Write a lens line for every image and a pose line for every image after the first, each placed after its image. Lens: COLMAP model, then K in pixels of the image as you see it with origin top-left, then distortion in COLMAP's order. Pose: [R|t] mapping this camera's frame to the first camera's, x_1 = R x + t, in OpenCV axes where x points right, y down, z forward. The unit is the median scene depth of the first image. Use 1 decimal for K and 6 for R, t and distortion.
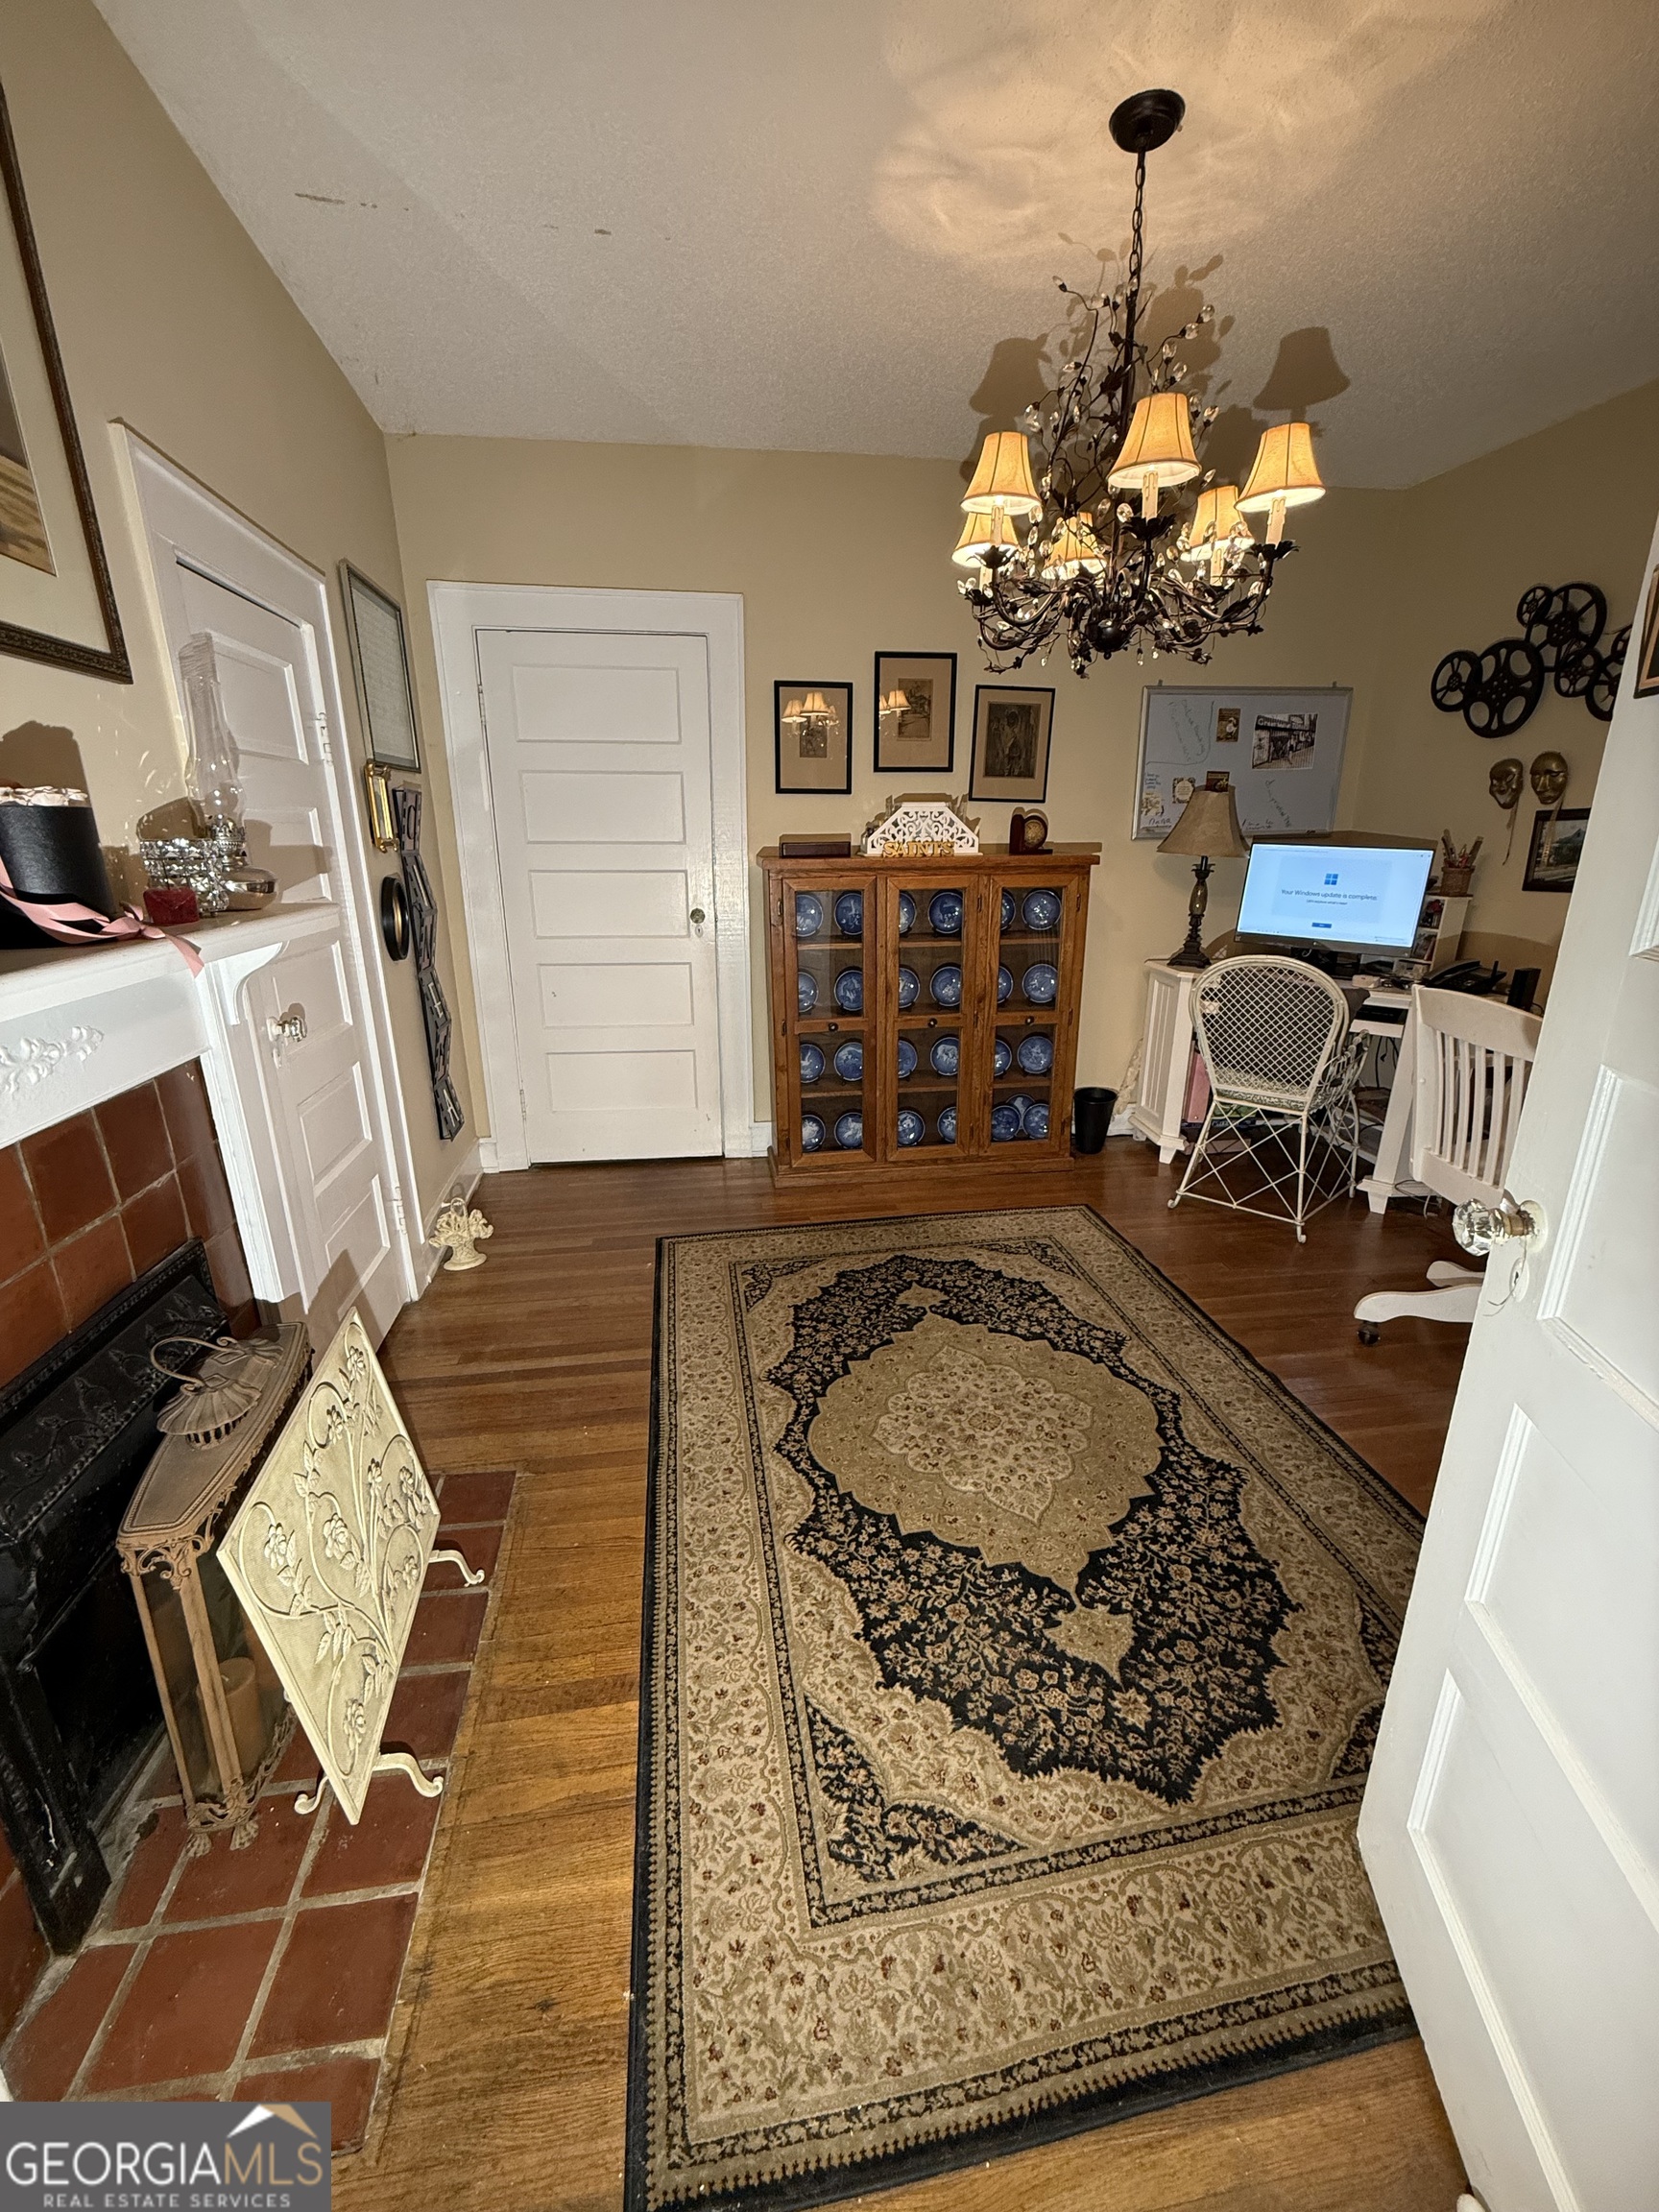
lens RADIAL K [[880.0, 0, 835.4], [0, 880.0, 1101.4], [0, 0, 1]] dist [-0.000873, 0.000001]
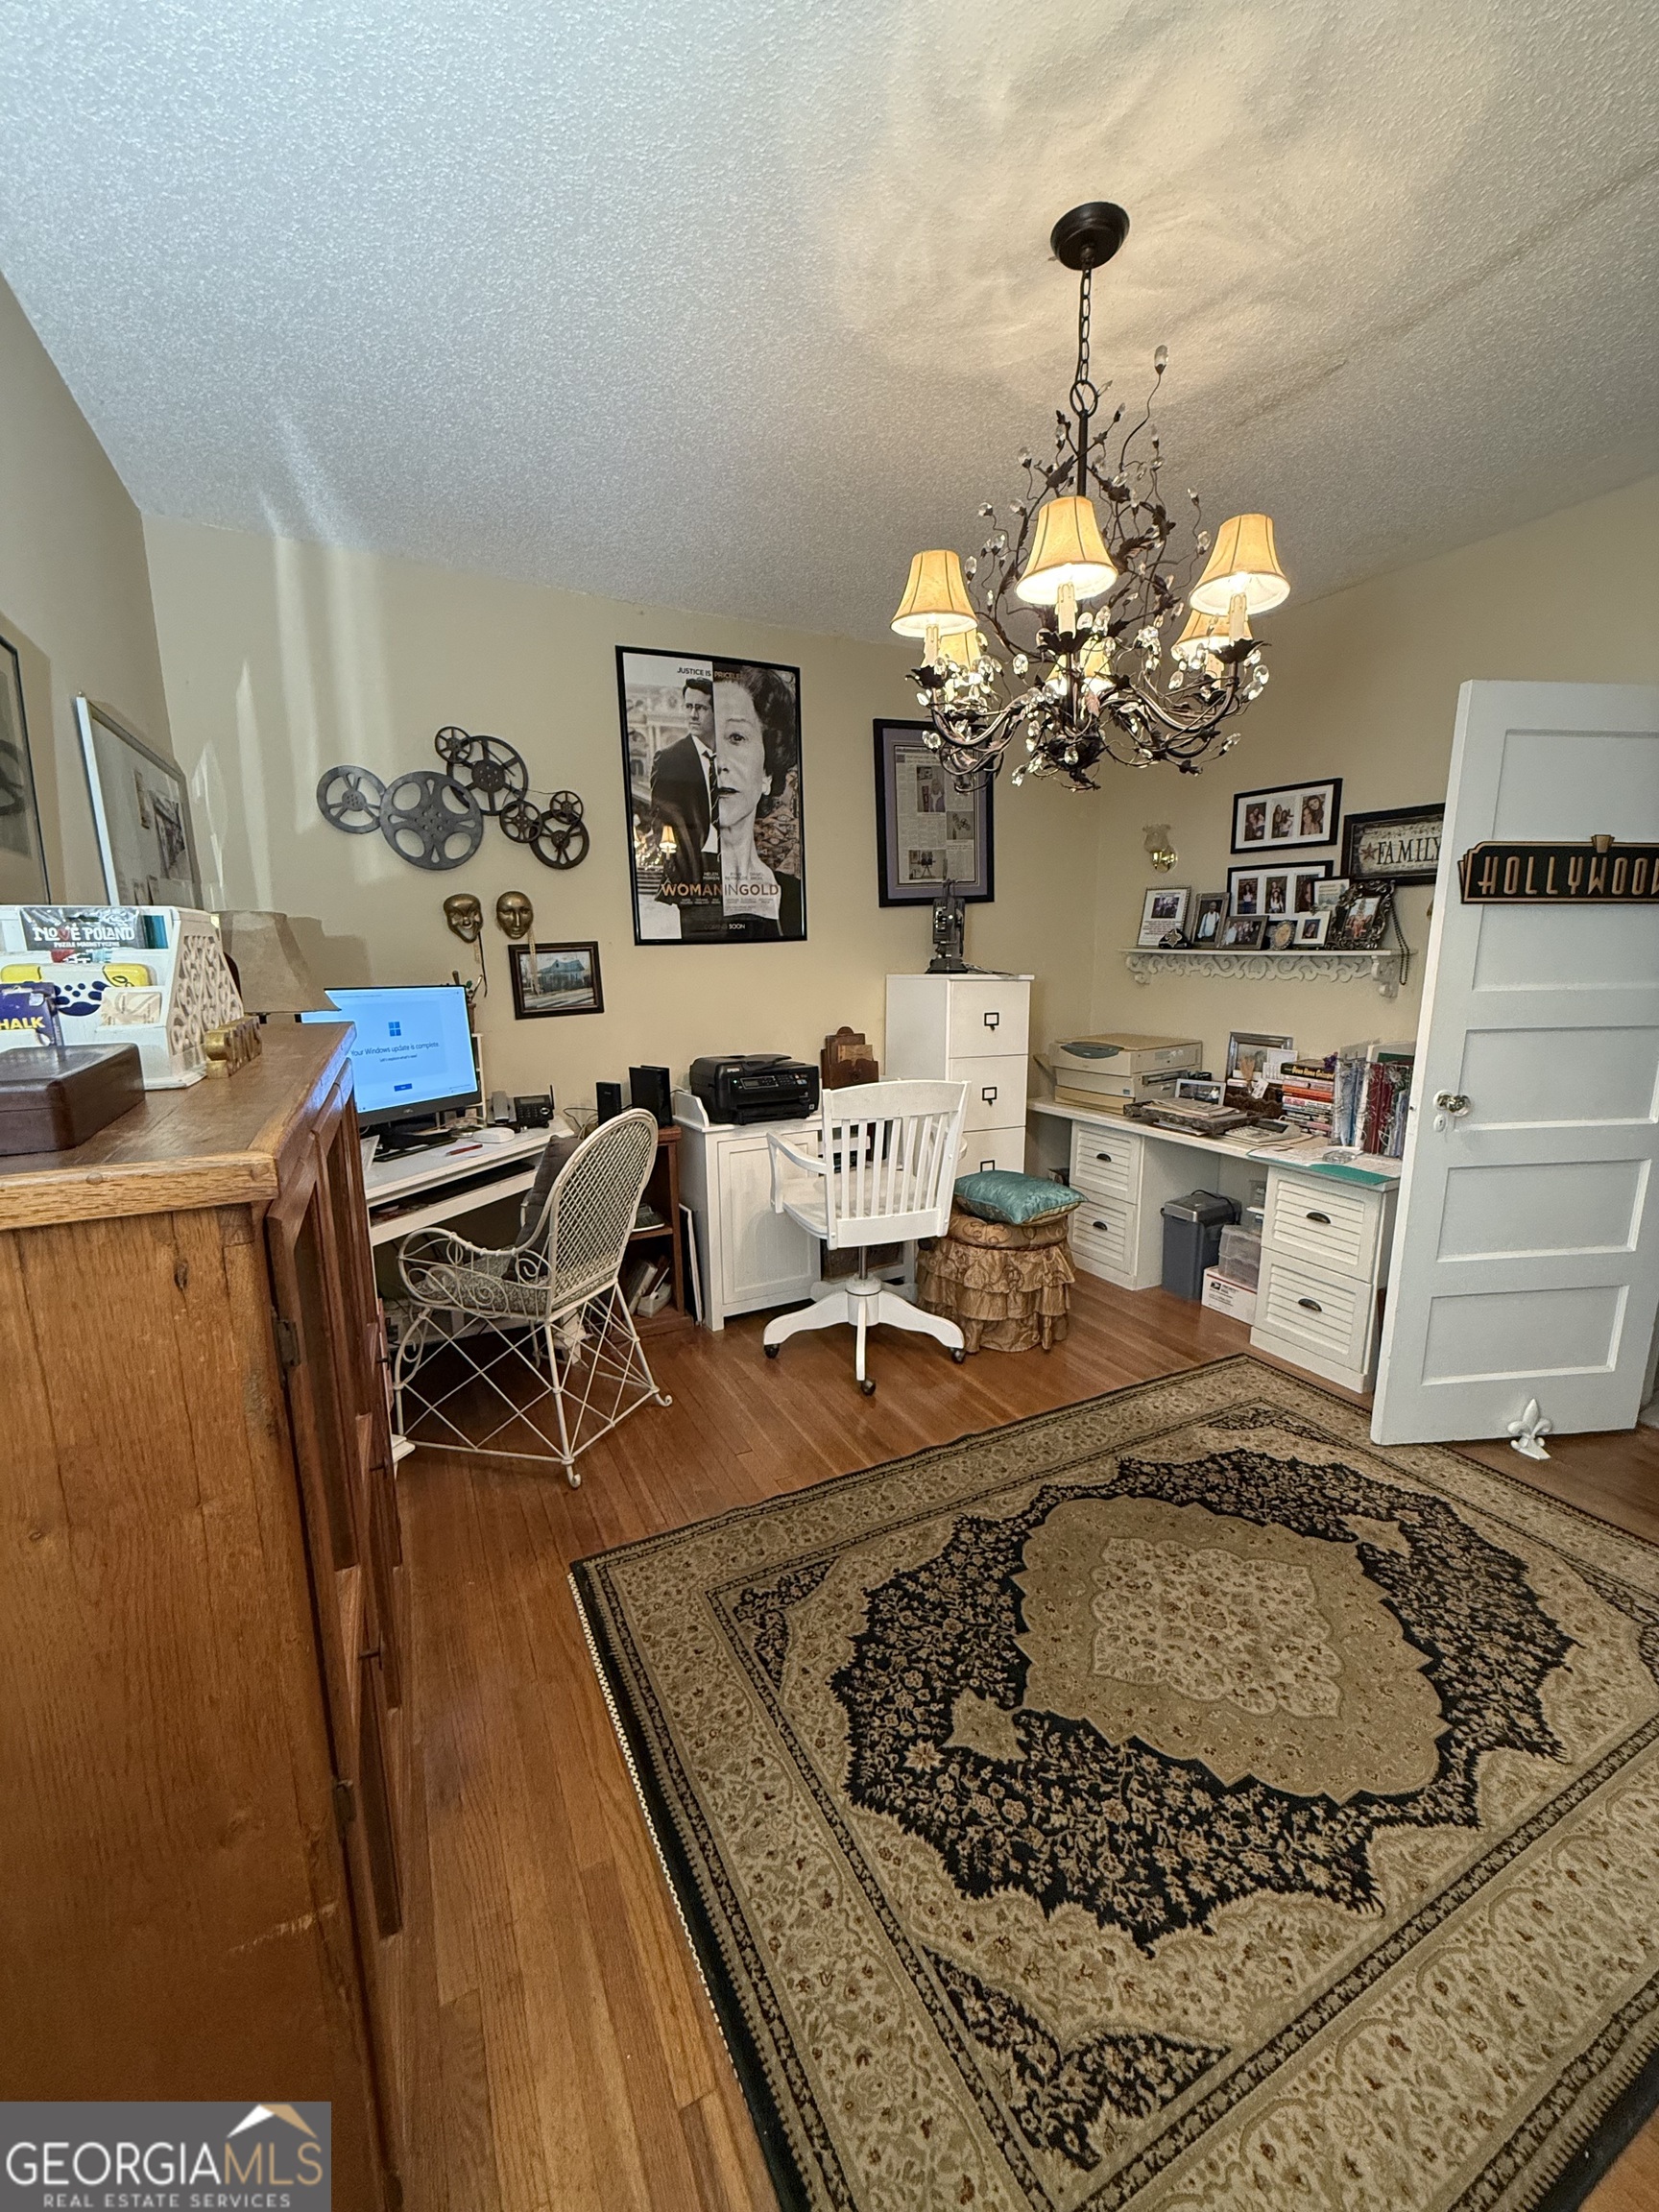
lens RADIAL K [[880.0, 0, 820.1], [0, 880.0, 1103.7], [0, 0, 1]] dist [-0.000873, 0.000001]
pose [[-0.295387, -0.165797, 0.940881, -0.412354], [0.299550, 0.919094, 0.256001, -0.402628], [-0.907203, 0.357460, -0.221824, 1.235227]]
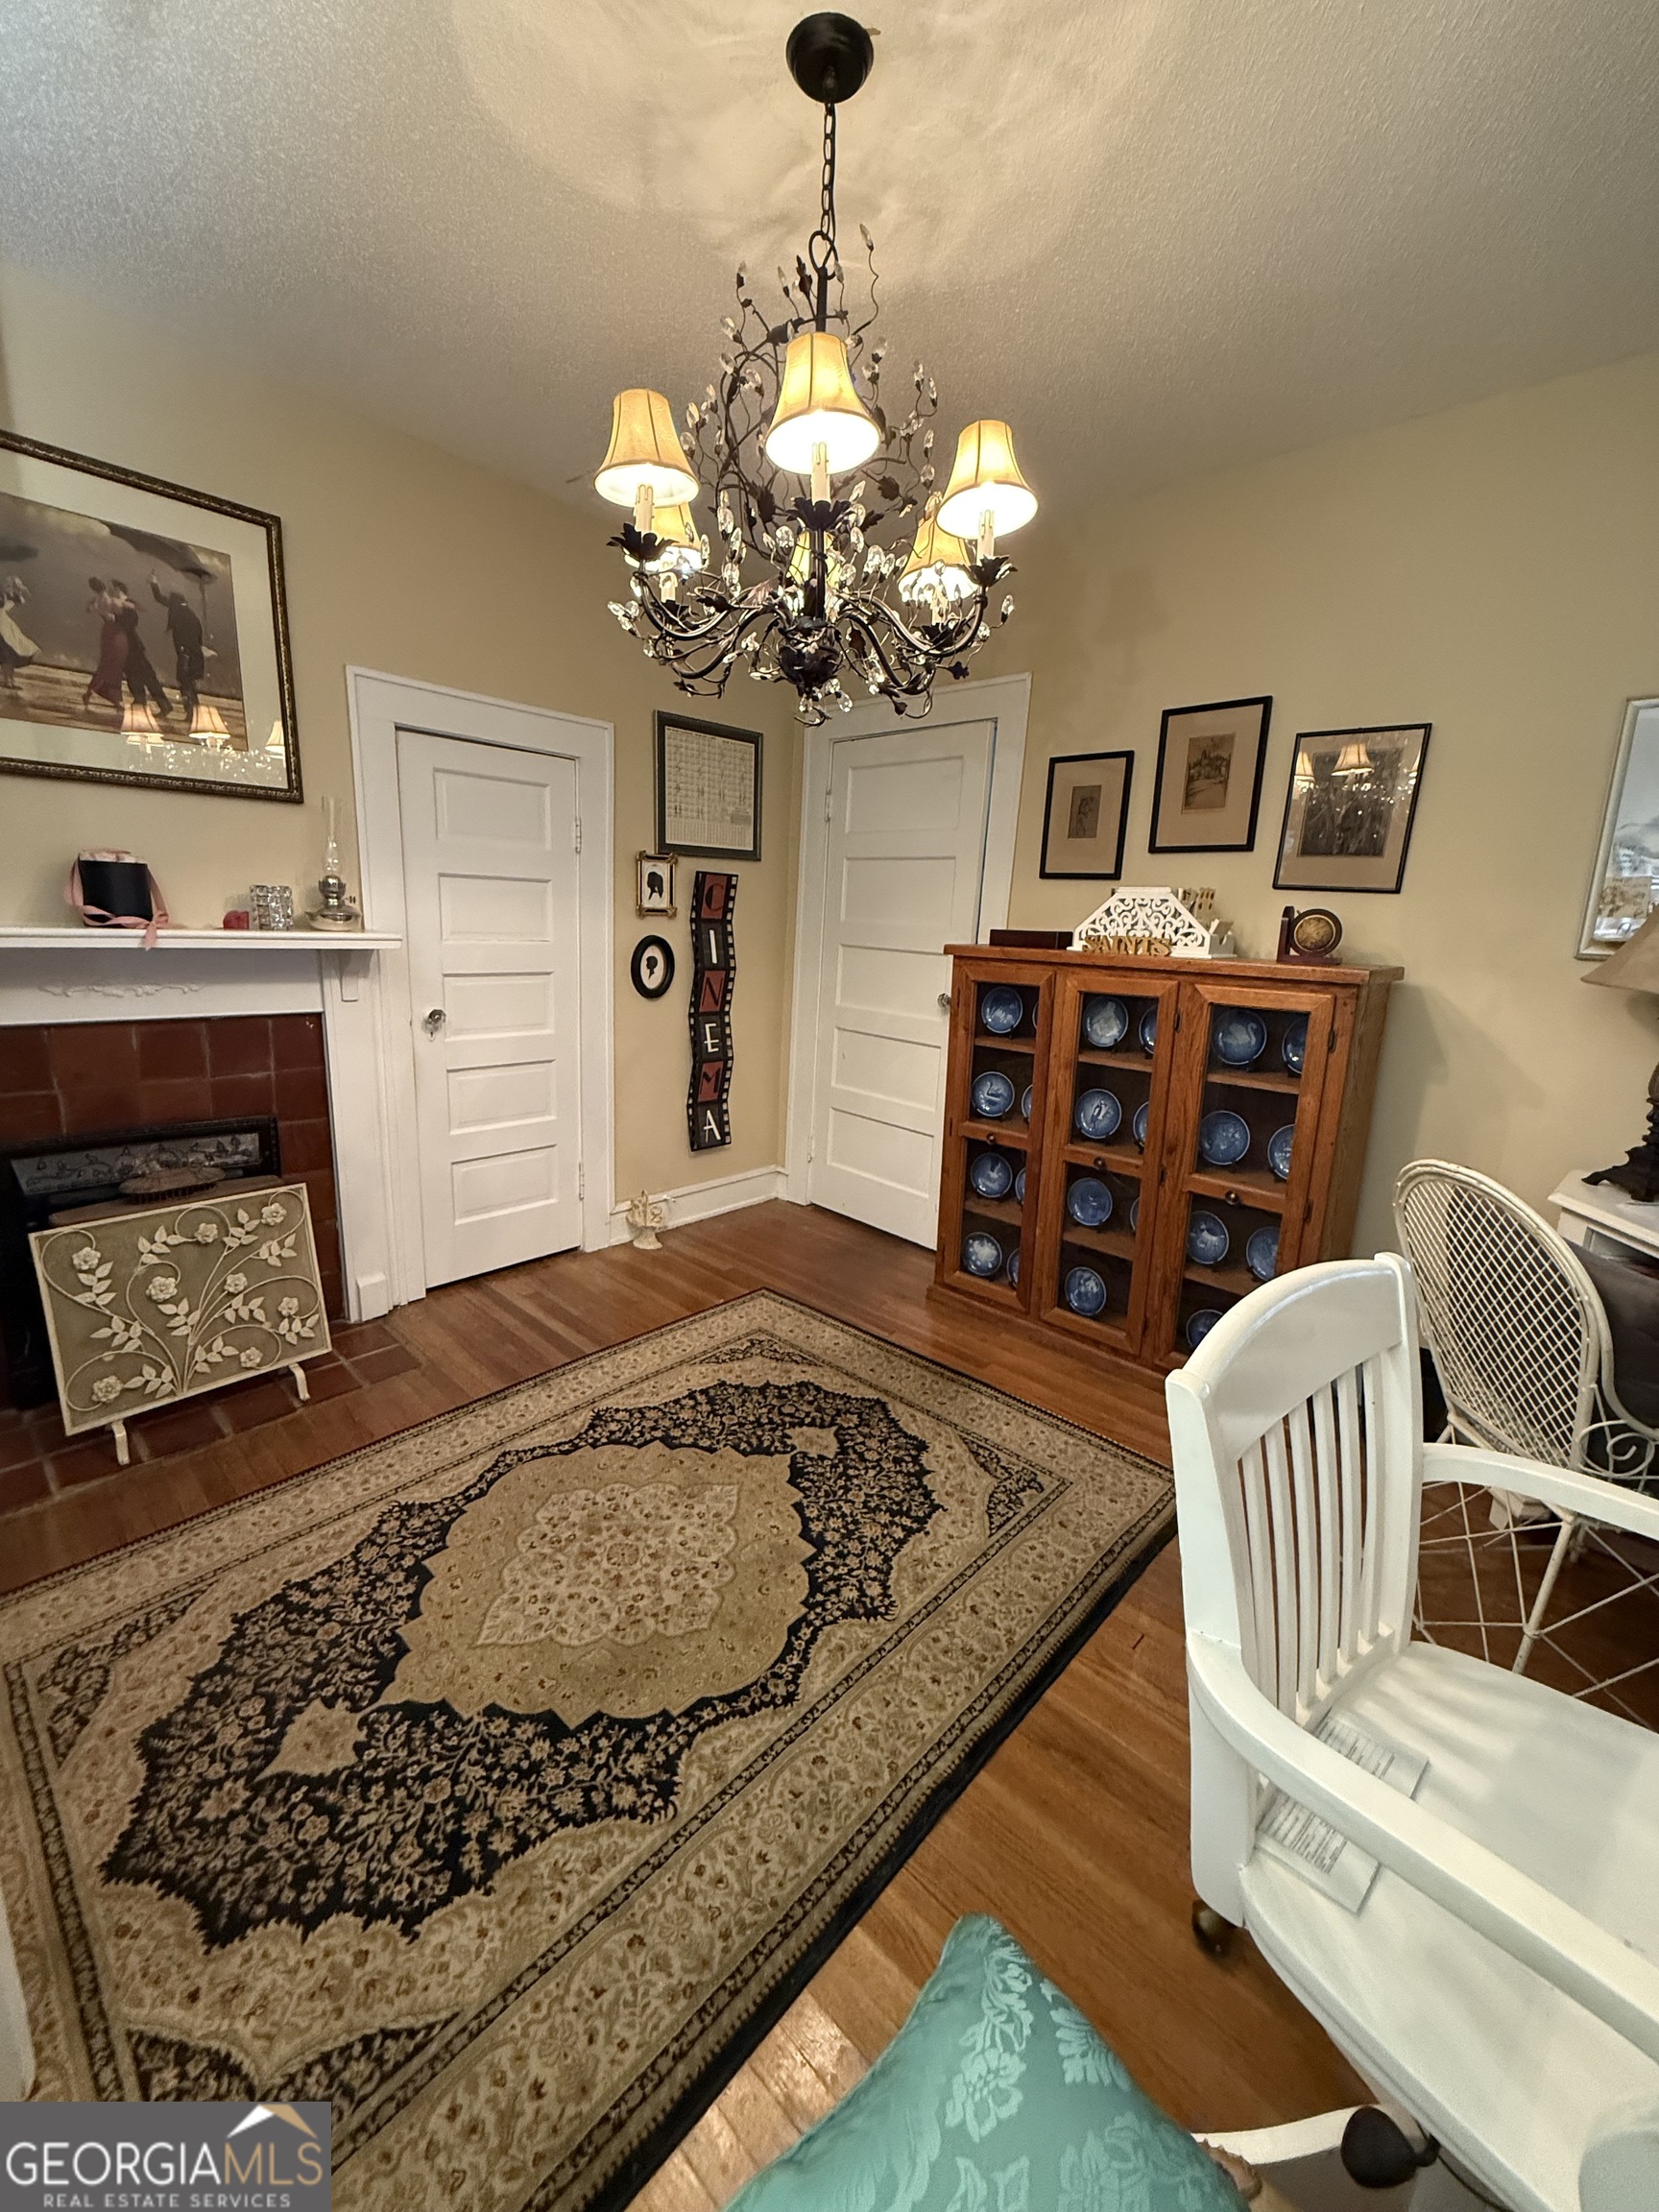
lens RADIAL K [[880.0, 0, 825.8], [0, 880.0, 1101.2], [0, 0, 1]] dist [-0.000873, 0.000001]
pose [[0.603427, 0.193614, -0.773556, 0.801756], [-0.276749, 0.960629, 0.024554, -0.135607], [0.747854, 0.199264, 0.633252, 0.457461]]
